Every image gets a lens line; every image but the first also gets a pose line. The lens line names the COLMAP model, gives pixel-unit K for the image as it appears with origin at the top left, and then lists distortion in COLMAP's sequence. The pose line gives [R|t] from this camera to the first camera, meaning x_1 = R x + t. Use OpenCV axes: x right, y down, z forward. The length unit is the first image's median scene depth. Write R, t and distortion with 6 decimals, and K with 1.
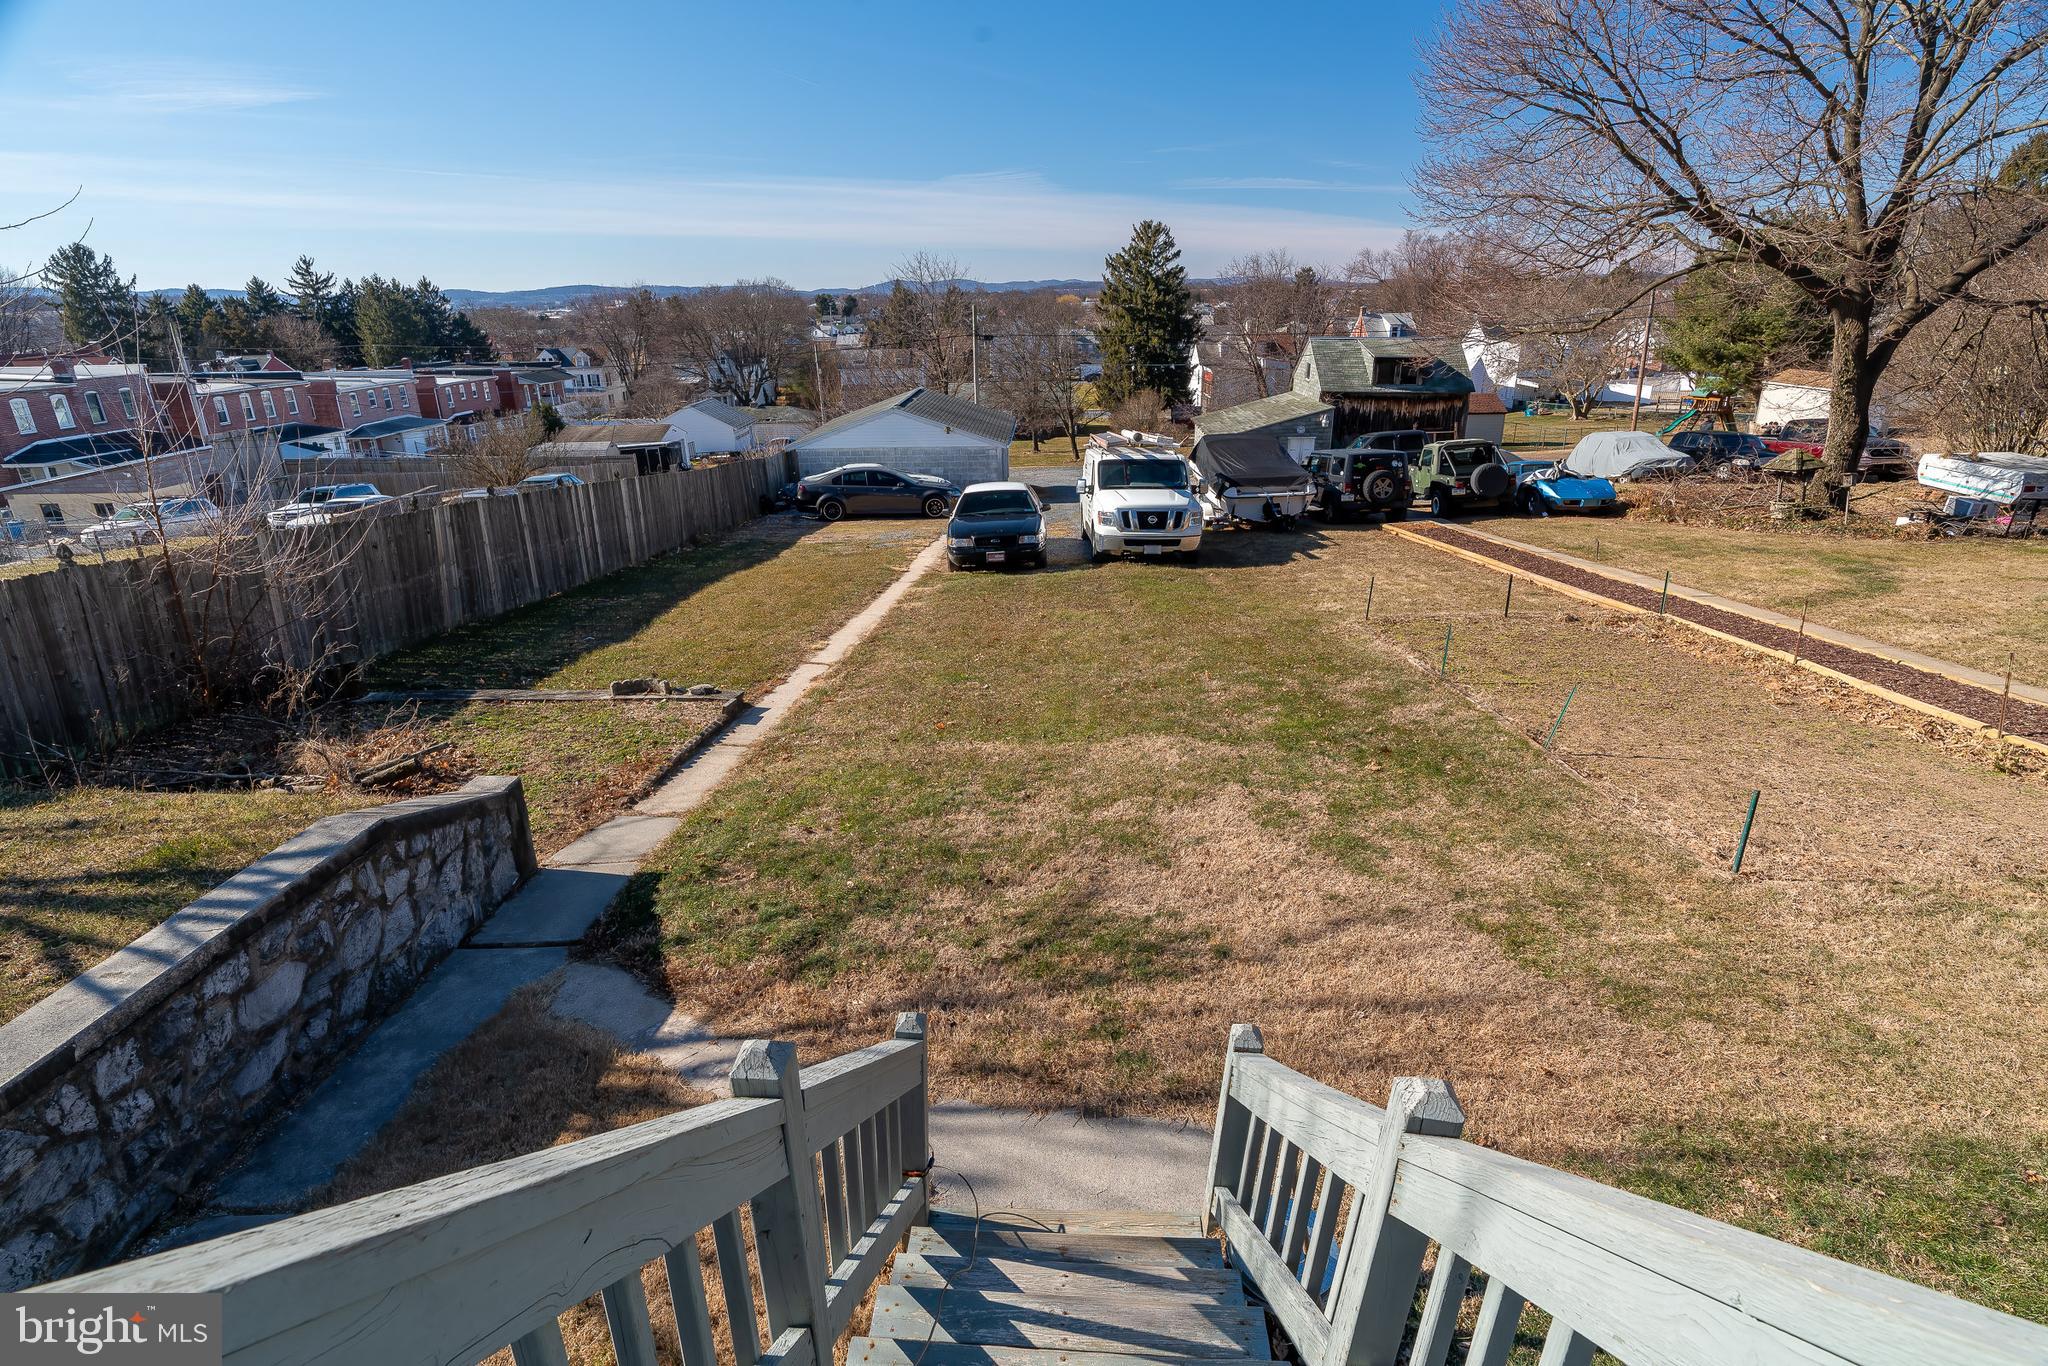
lens RADIAL K [[984.9, 0, 1024.0], [0, 984.9, 683.0], [0, 0, 1]] dist [-0.003583, -0.000973]
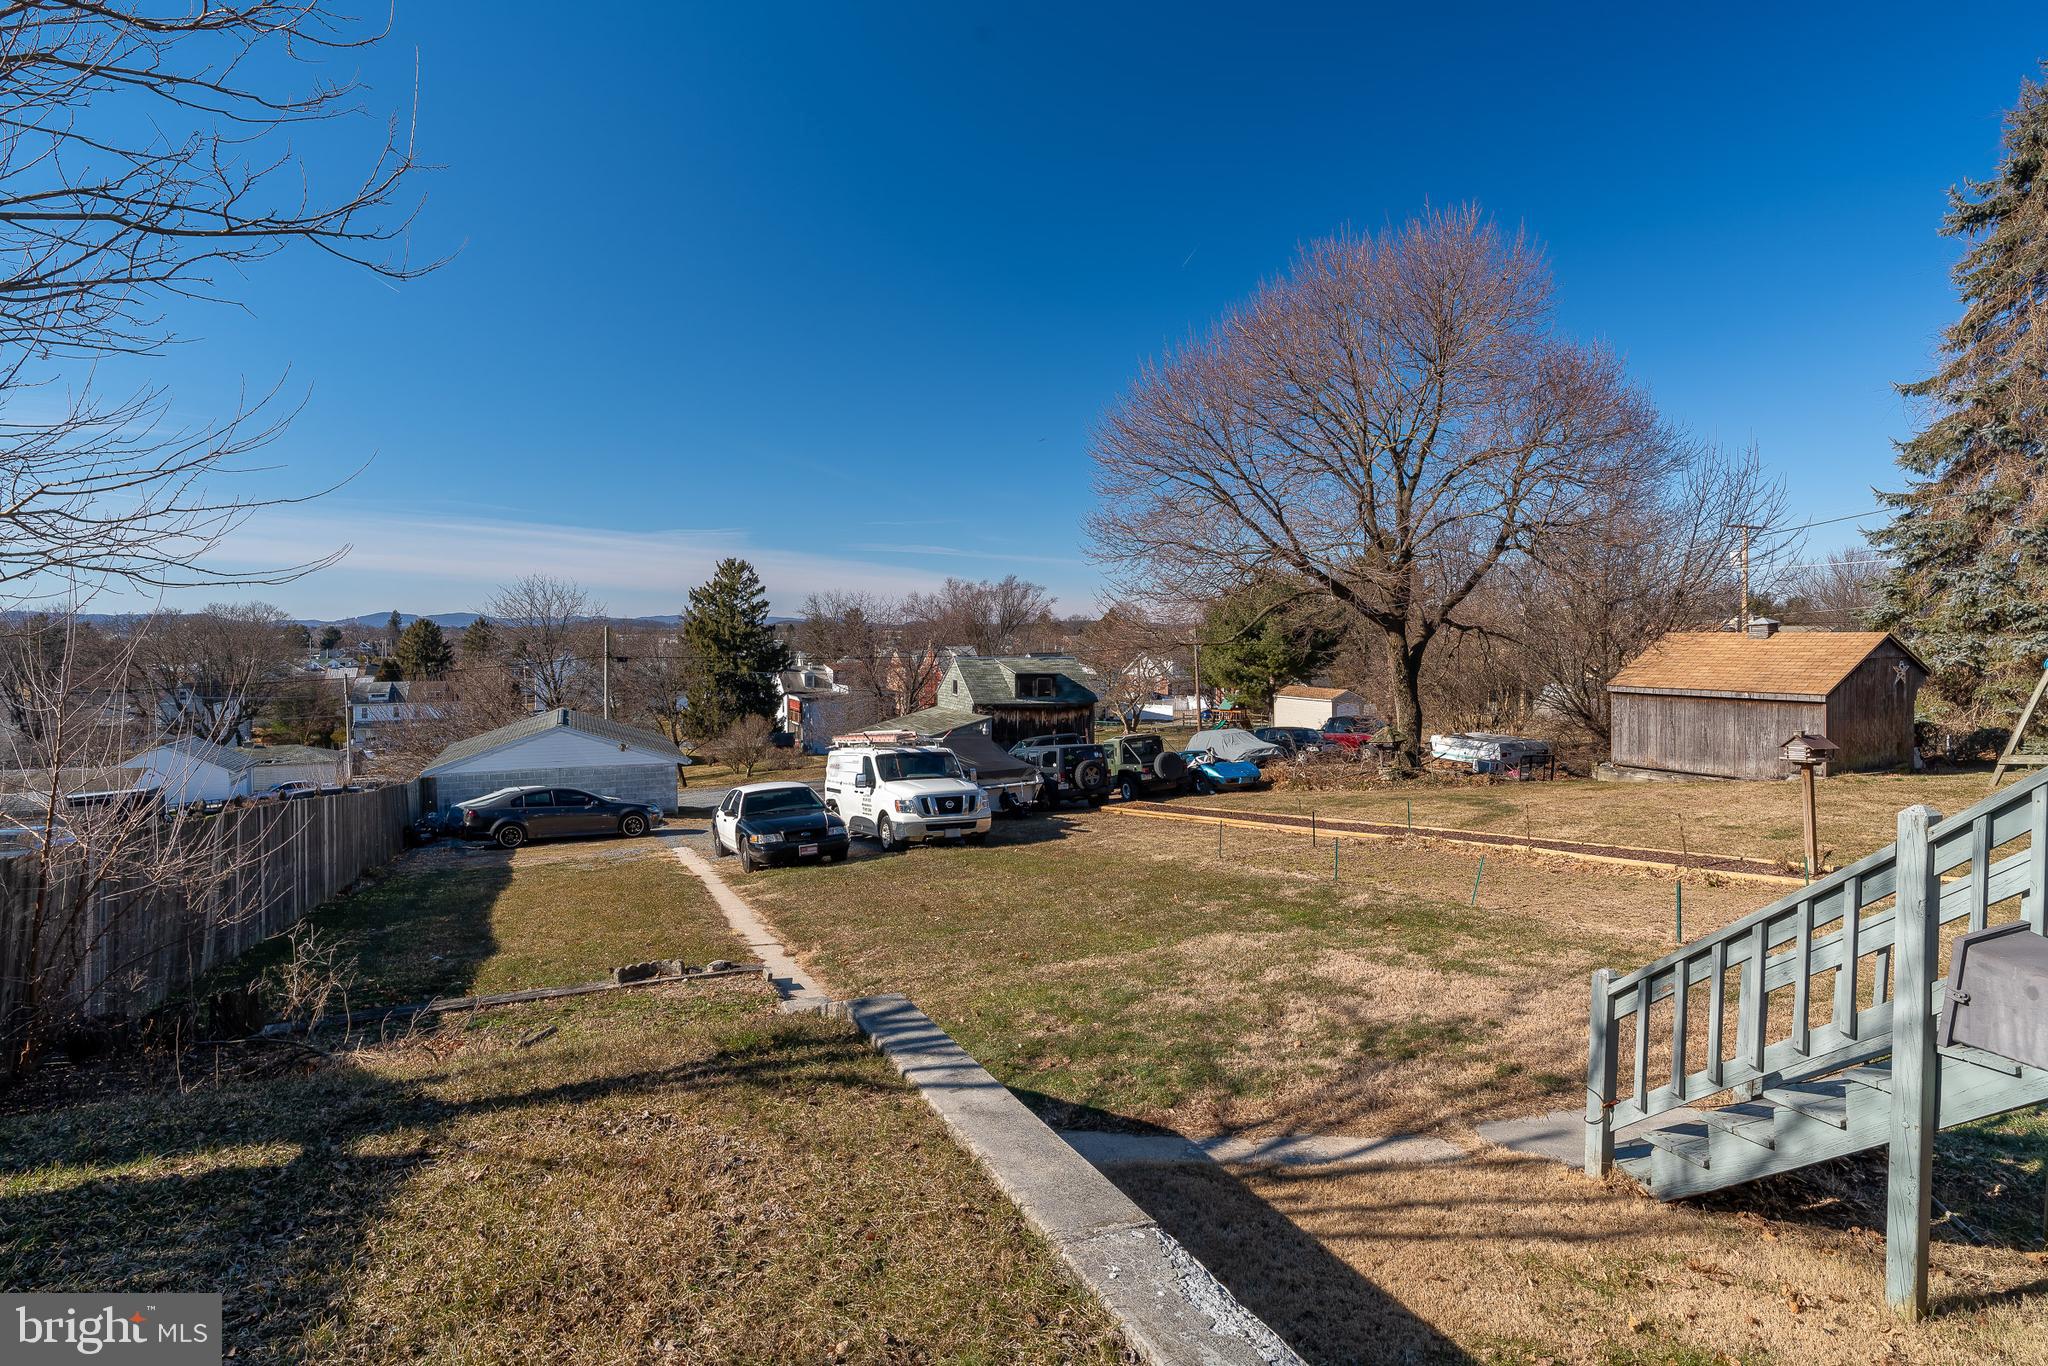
lens RADIAL K [[1039.3, 0, 1024.0], [0, 1039.3, 683.0], [0, 0, 1]] dist [-0.001991, 0.000020]
pose [[0.907135, -0.007983, 0.420764, -0.127203], [0.143180, 0.946029, -0.290737, 0.021587], [-0.395735, 0.323983, 0.859319, -0.010287]]
